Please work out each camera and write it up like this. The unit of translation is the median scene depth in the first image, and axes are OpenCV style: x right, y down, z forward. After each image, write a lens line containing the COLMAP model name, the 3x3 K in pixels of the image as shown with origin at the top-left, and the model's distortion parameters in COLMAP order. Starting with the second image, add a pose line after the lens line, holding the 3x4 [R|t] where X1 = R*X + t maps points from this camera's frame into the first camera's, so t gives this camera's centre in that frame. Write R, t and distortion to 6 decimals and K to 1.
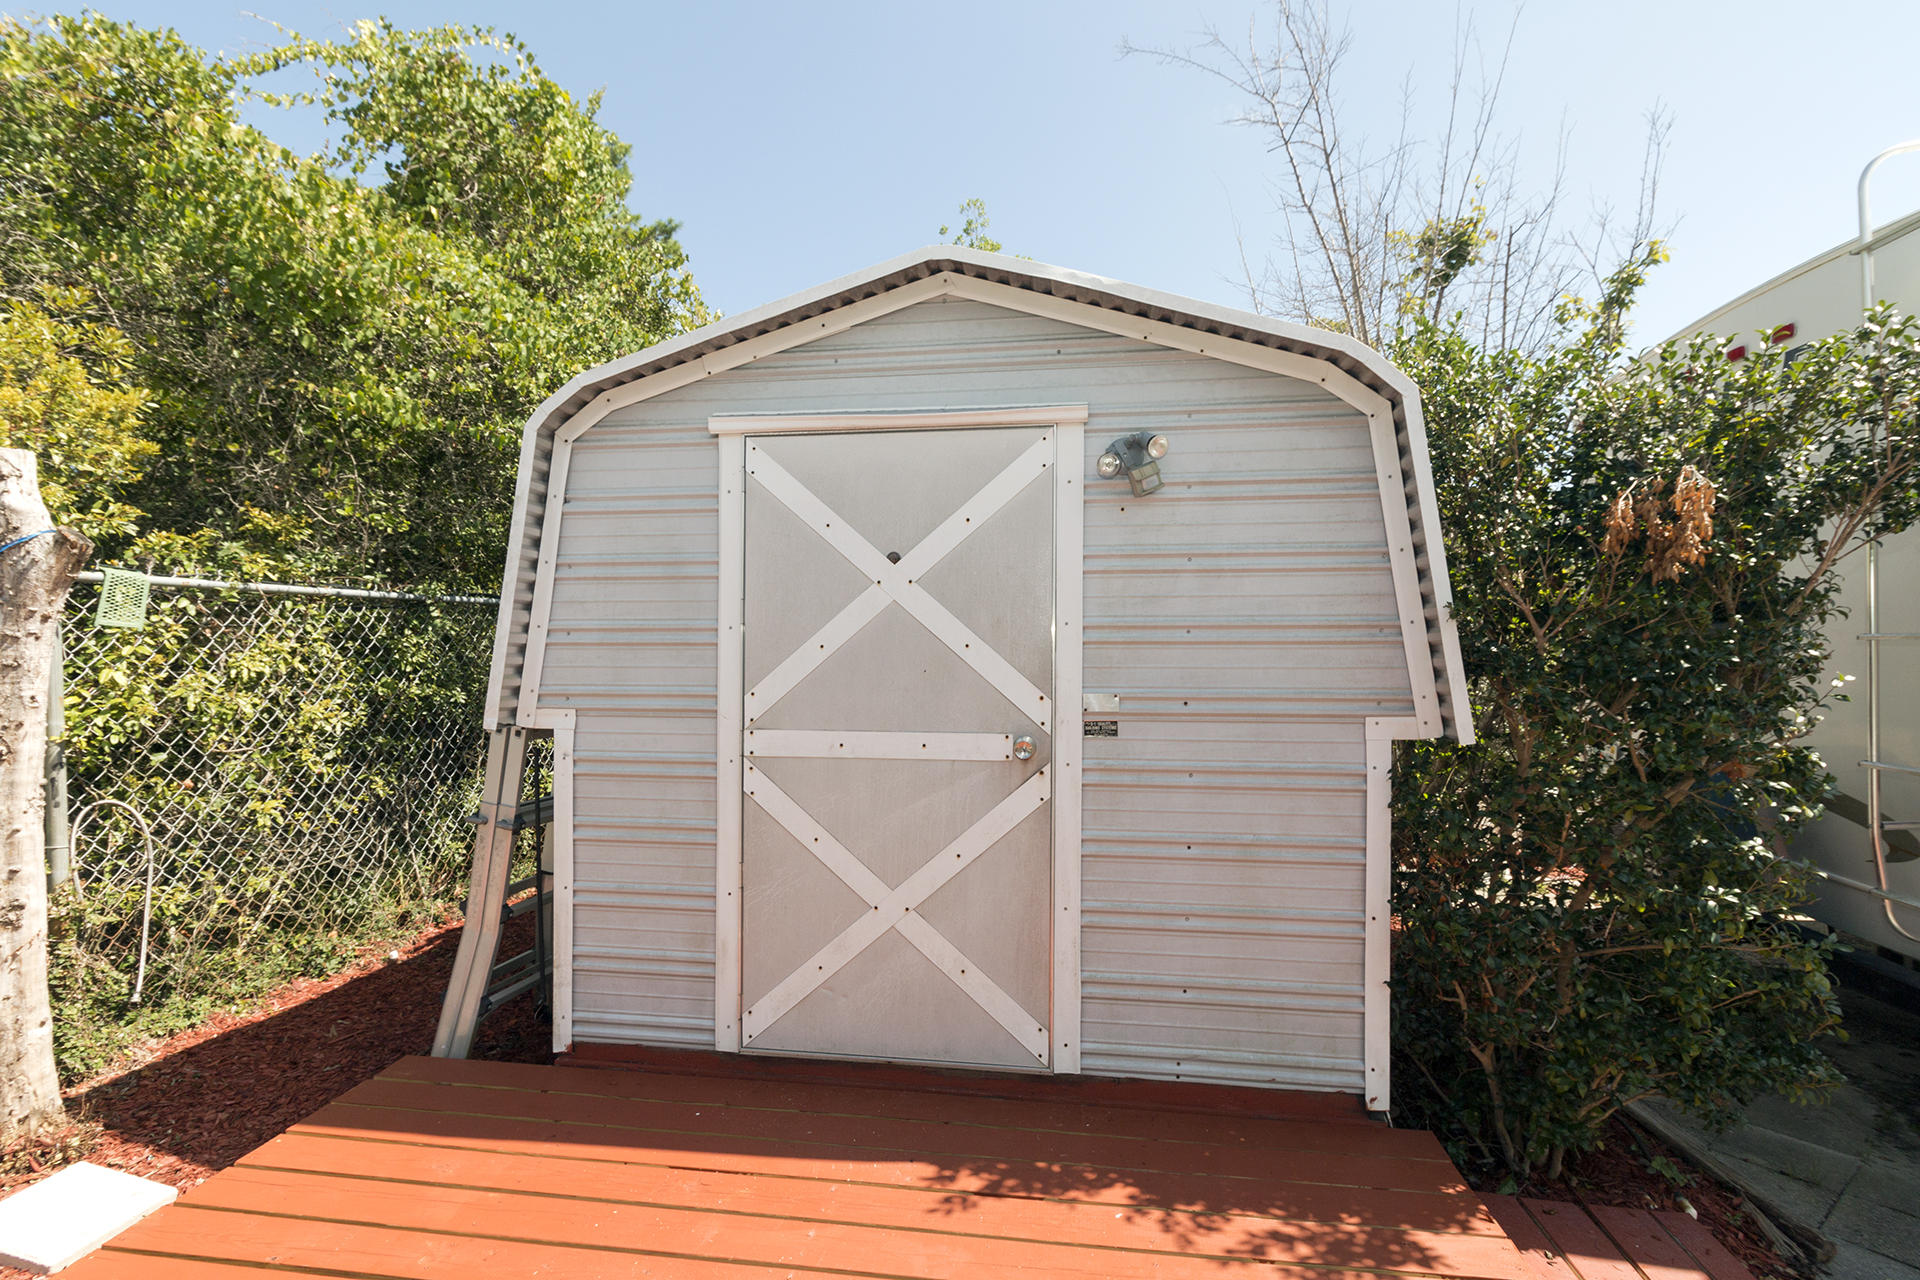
lens RADIAL K [[908.1, 0, 957.4], [0, 908.1, 644.6], [0, 0, 1]] dist [0.000778, -0.000187]
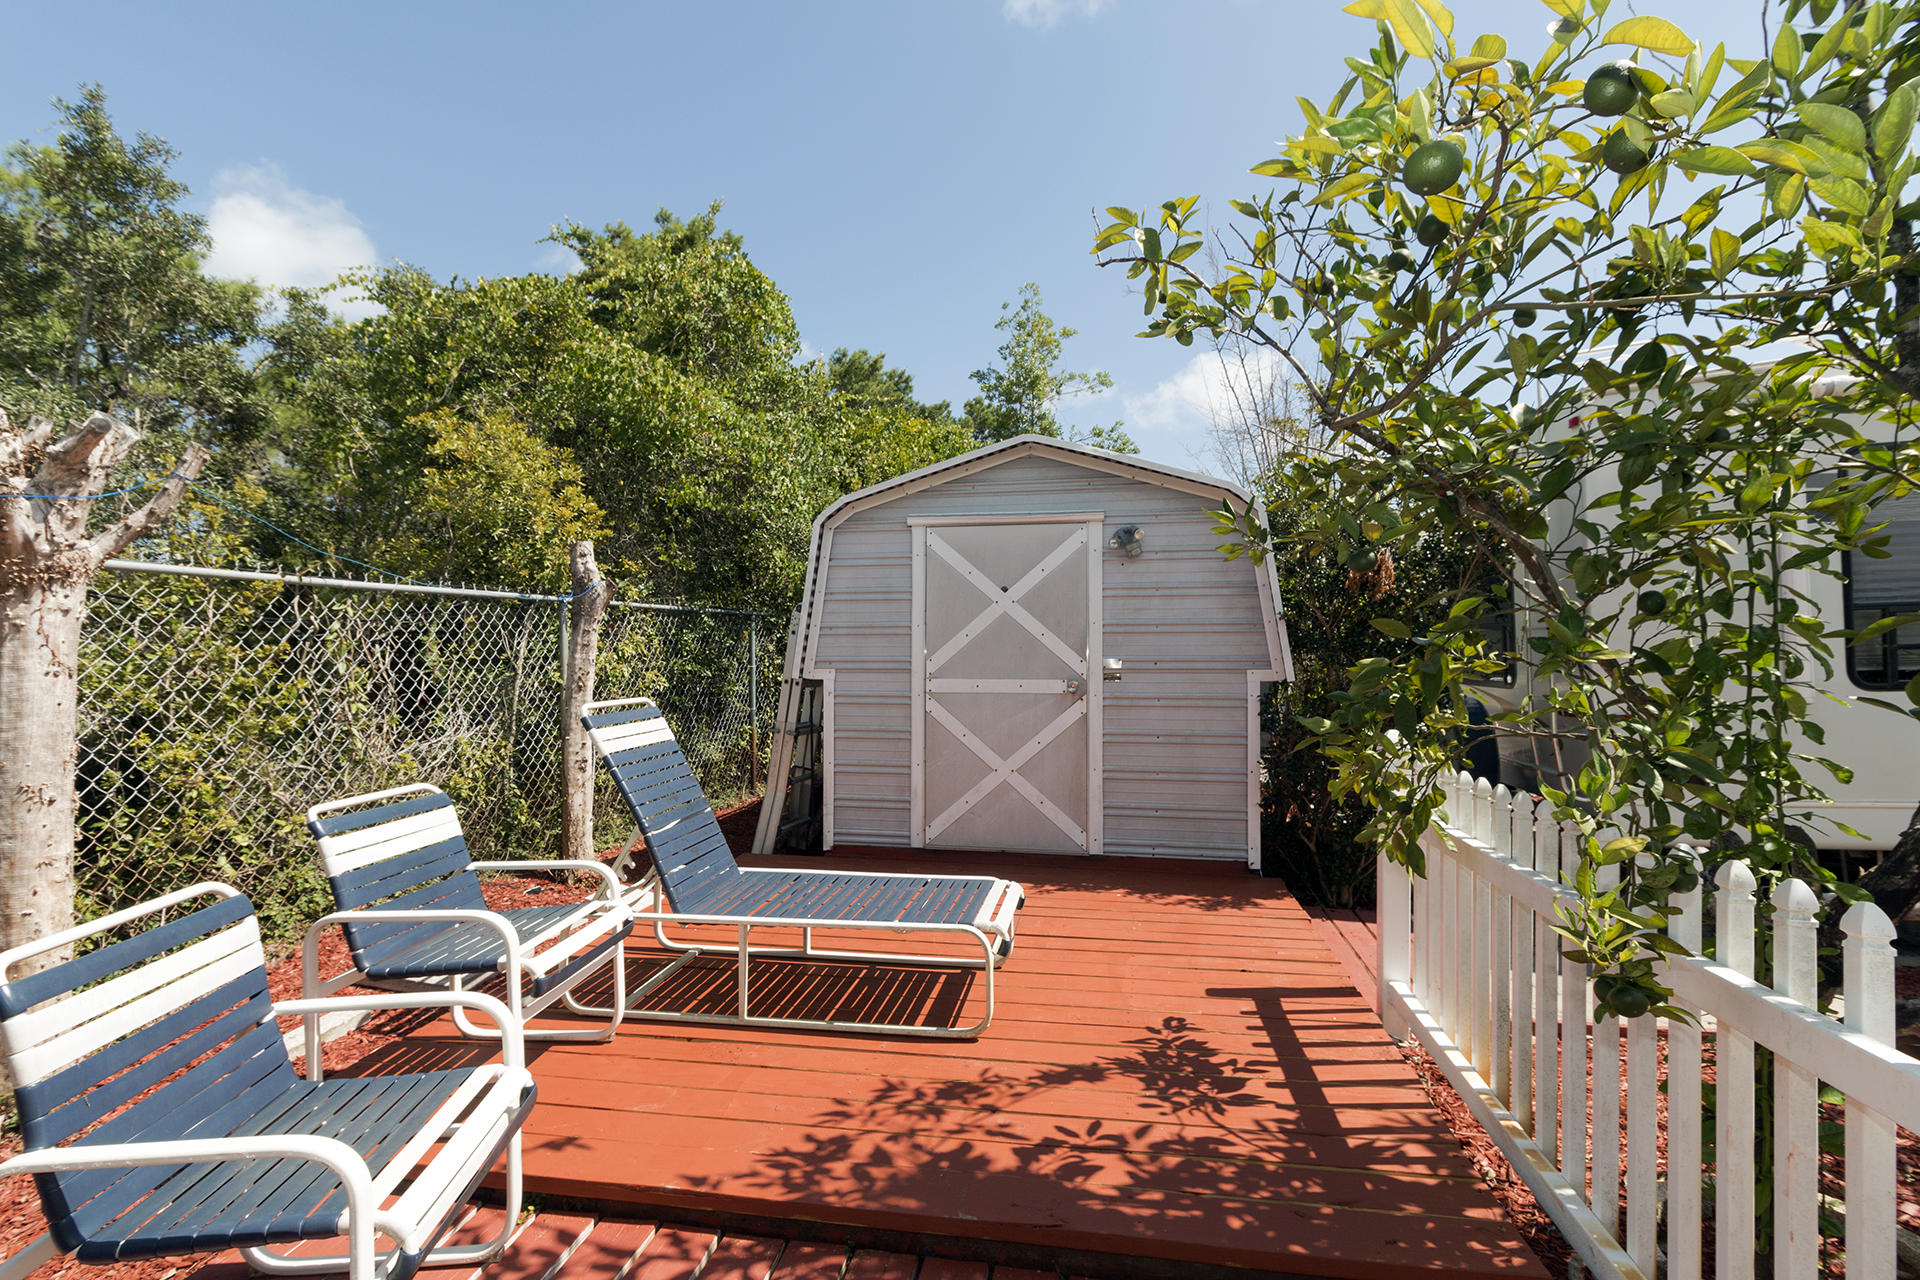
lens RADIAL K [[908.1, 0, 950.3], [0, 908.1, 625.9], [0, 0, 1]] dist [0.000778, -0.000187]
pose [[0.998110, -0.004696, -0.061274, -0.067675], [0.003247, 0.999713, -0.023728, 0.028519], [0.061368, 0.023484, 0.997839, -0.951134]]
